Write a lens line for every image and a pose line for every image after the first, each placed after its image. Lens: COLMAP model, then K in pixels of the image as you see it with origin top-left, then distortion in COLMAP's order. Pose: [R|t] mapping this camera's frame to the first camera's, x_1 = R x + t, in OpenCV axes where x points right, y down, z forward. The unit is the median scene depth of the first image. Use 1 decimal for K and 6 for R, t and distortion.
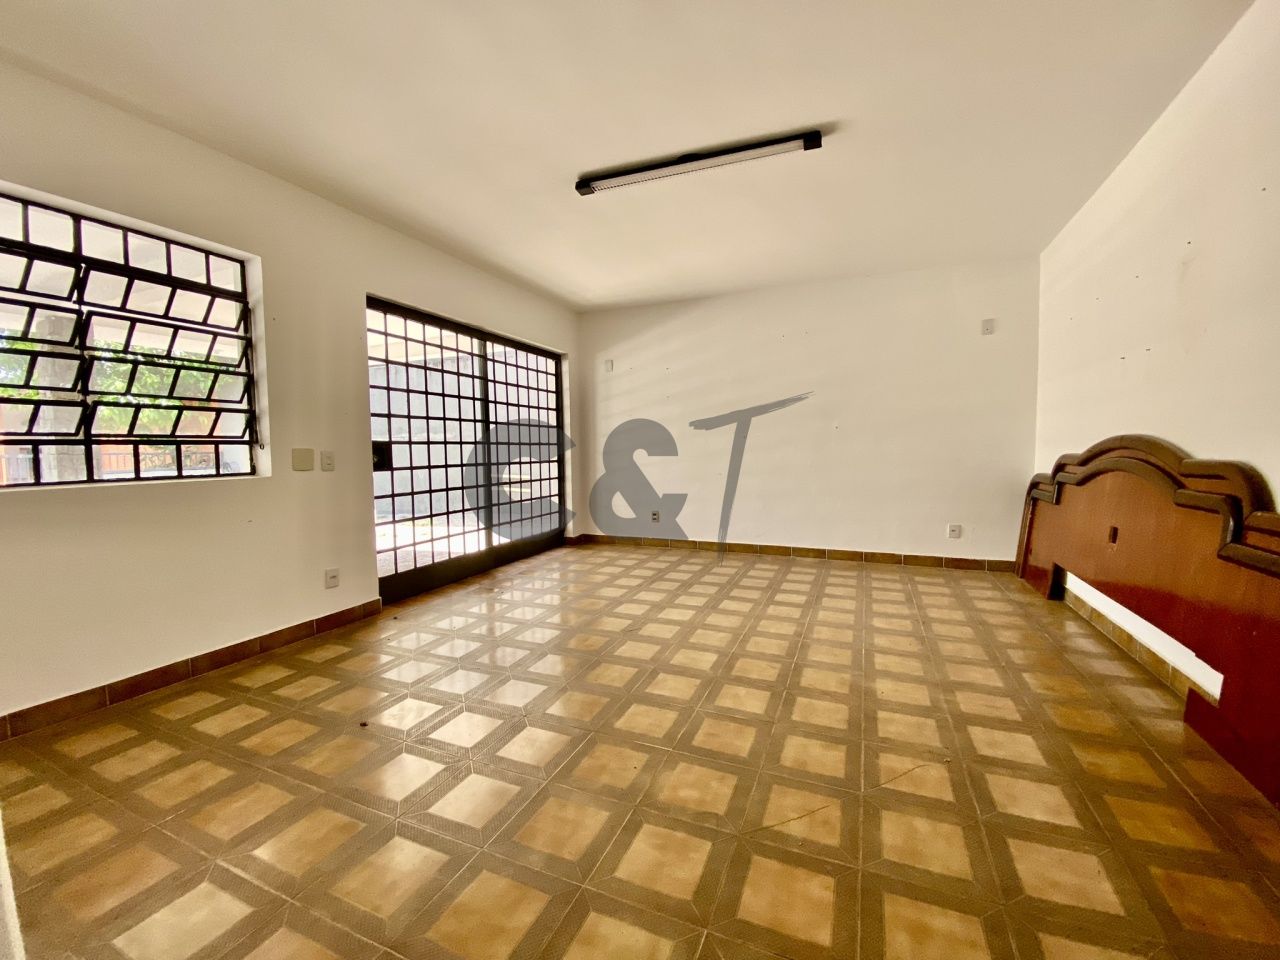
lens RADIAL K [[521.7, 0, 640.0], [0, 521.7, 480.0], [0, 0, 1]] dist [0.027468, -0.000235]
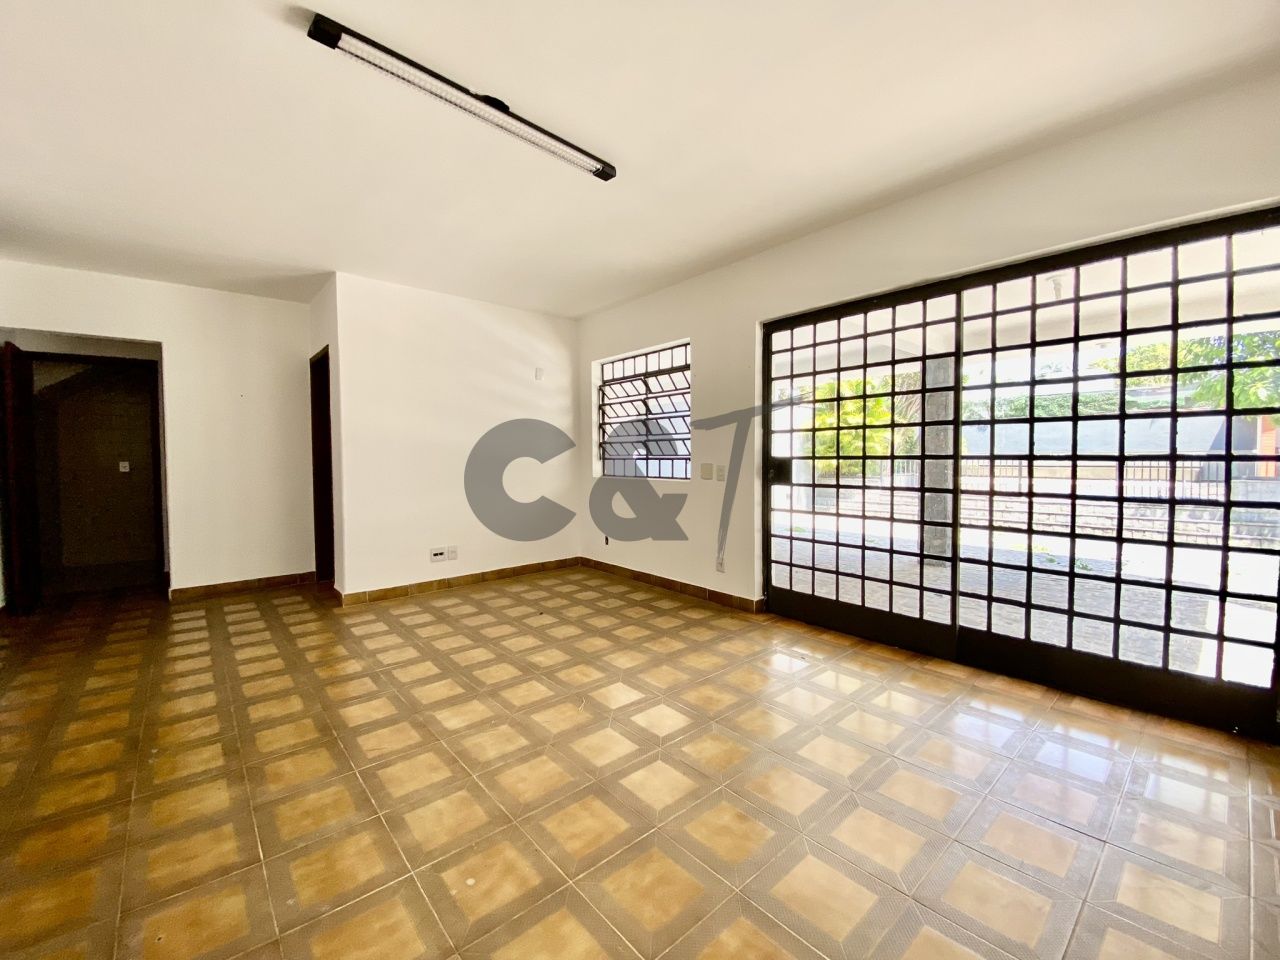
lens RADIAL K [[521.7, 0, 640.0], [0, 521.7, 480.0], [0, 0, 1]] dist [0.027468, -0.000235]
pose [[-0.433027, 0.070719, -0.898602, 0.822210], [-0.035065, 0.994841, 0.095190, -0.171845], [0.900699, 0.072729, -0.428314, 1.764092]]
